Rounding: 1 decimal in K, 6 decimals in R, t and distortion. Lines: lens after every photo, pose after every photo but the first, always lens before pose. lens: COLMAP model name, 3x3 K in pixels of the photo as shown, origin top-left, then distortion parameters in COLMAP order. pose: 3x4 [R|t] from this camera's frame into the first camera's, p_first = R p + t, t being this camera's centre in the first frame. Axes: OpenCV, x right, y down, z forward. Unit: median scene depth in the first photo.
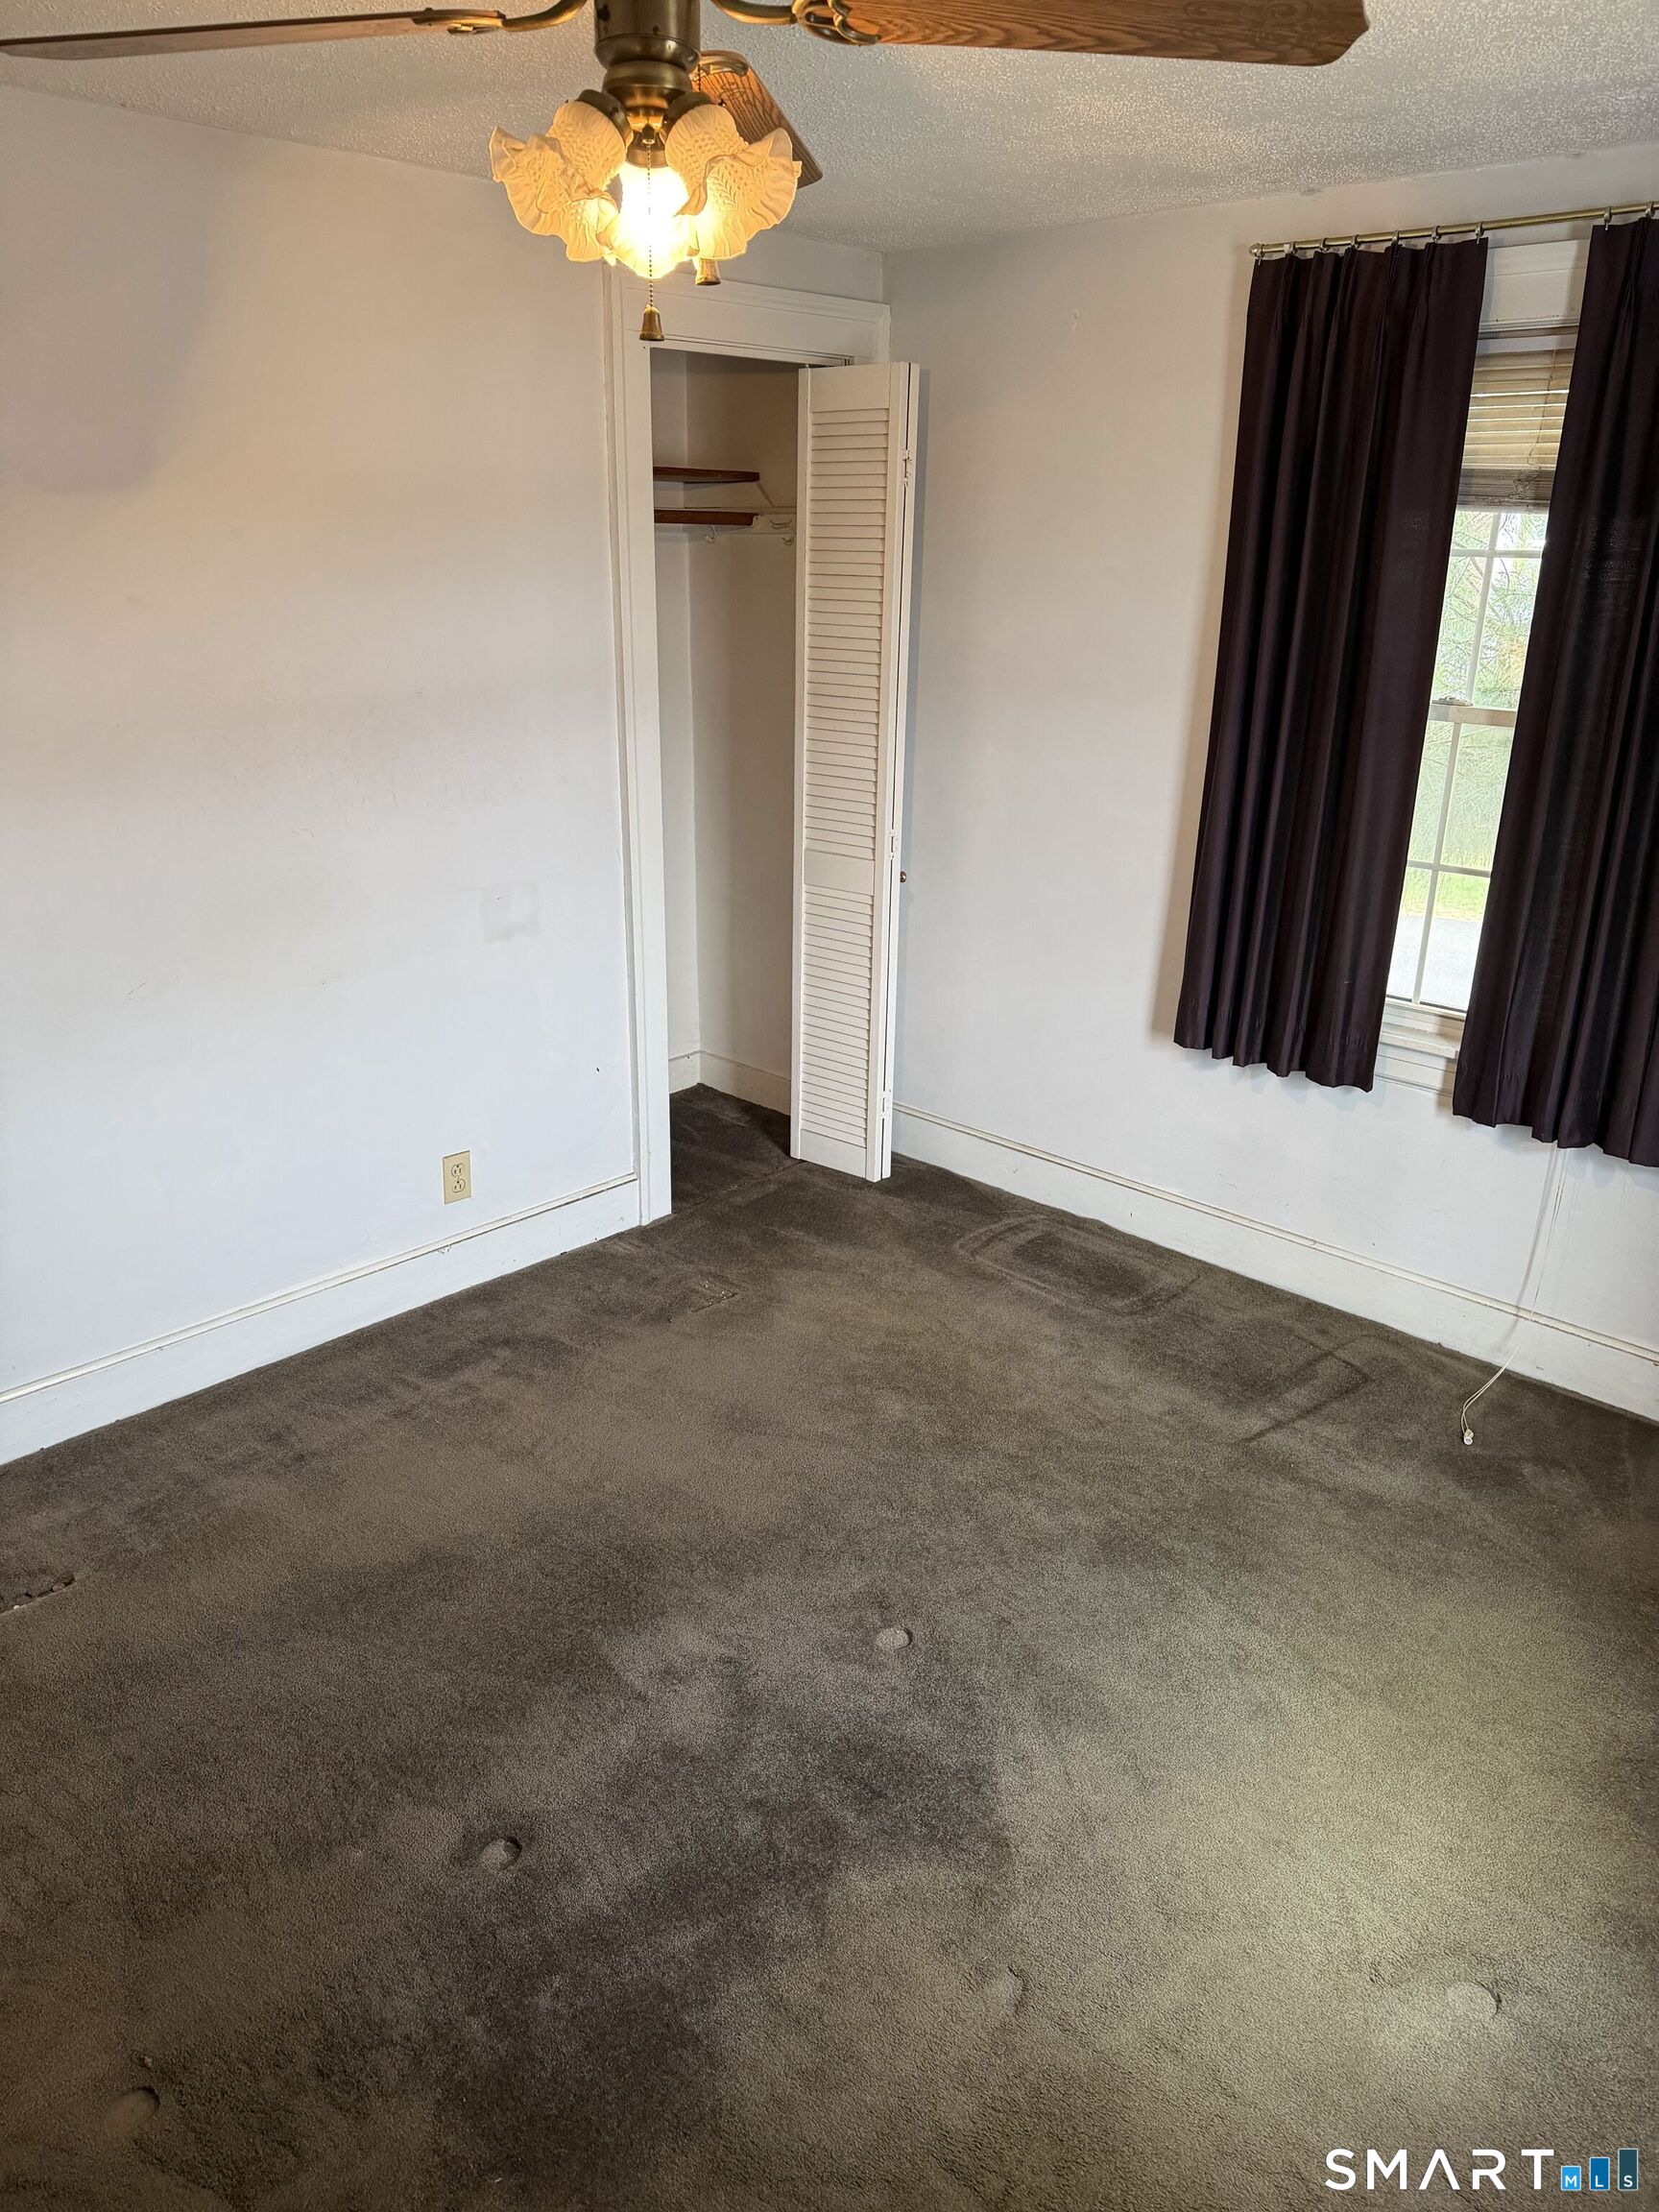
lens RADIAL K [[1559.7, 0, 829.5], [0, 1559.7, 1106.0], [0, 0, 1]] dist [0.074891, -0.101477]
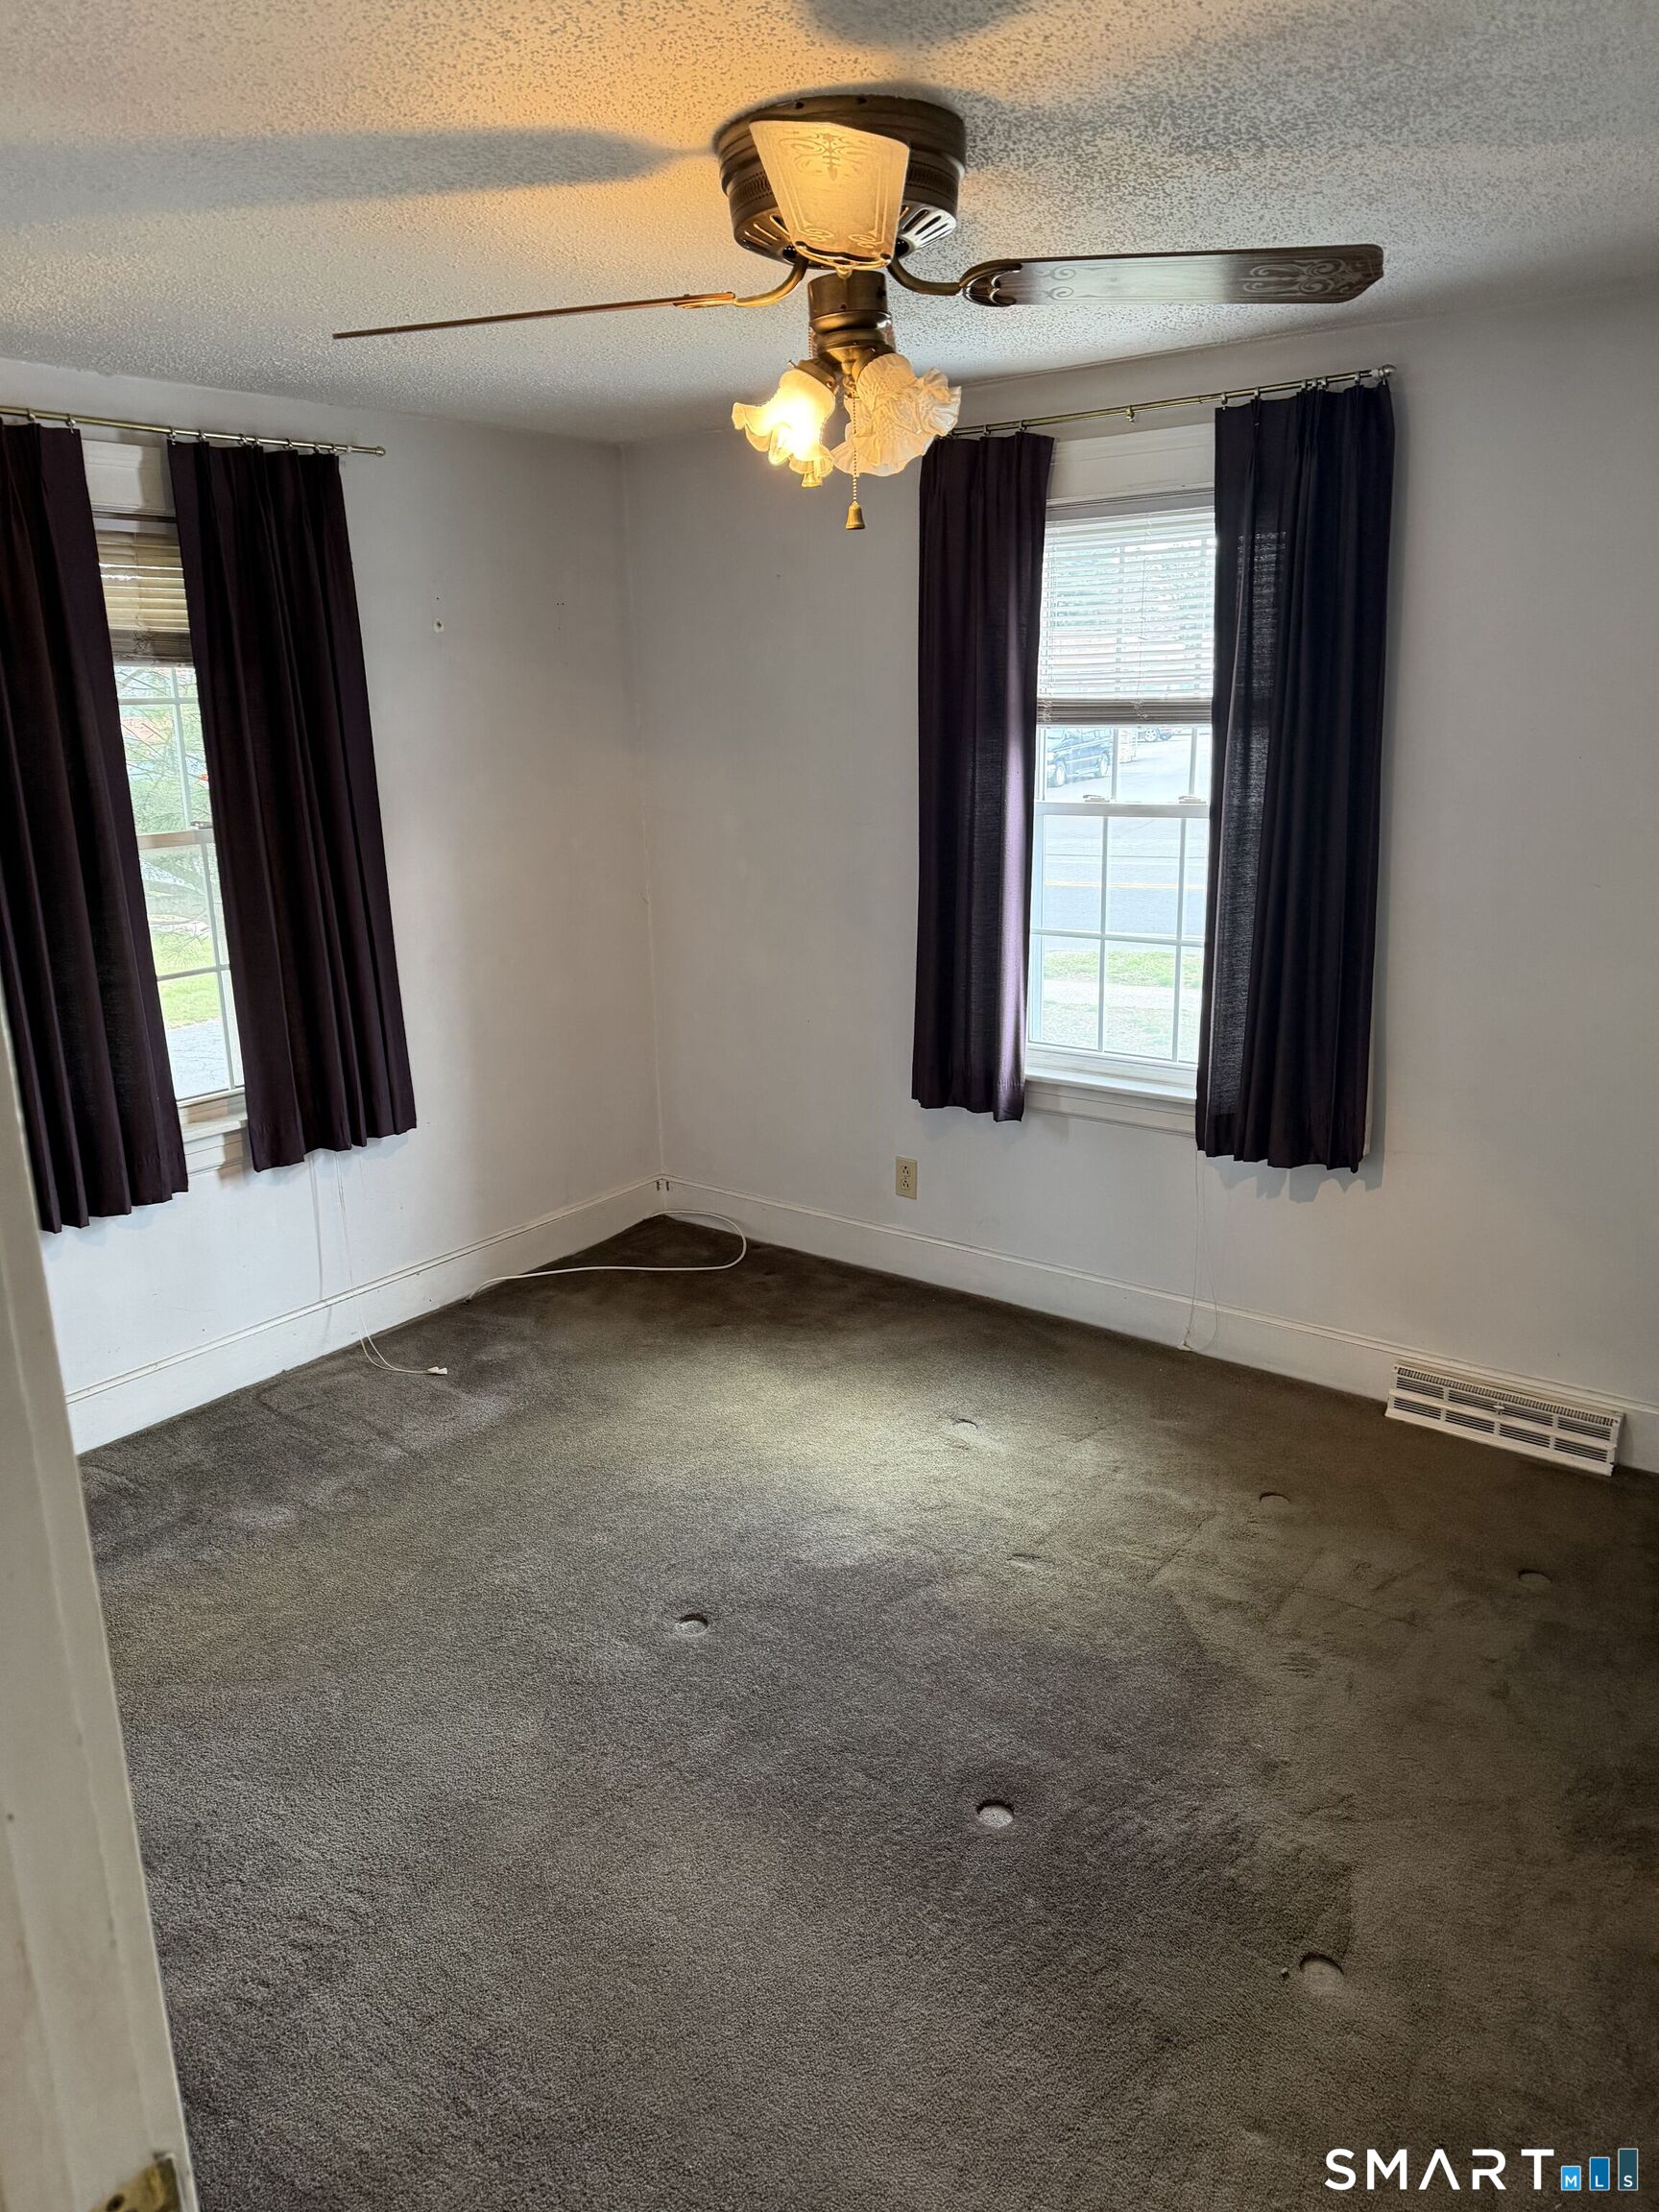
lens RADIAL K [[1559.7, 0, 829.5], [0, 1559.7, 1106.0], [0, 0, 1]] dist [0.074891, -0.101477]
pose [[-0.116421, -0.281607, 0.952441, -0.825850], [0.363102, 0.880512, 0.304723, -0.264599], [-0.924448, 0.381309, -0.000258, 0.664381]]
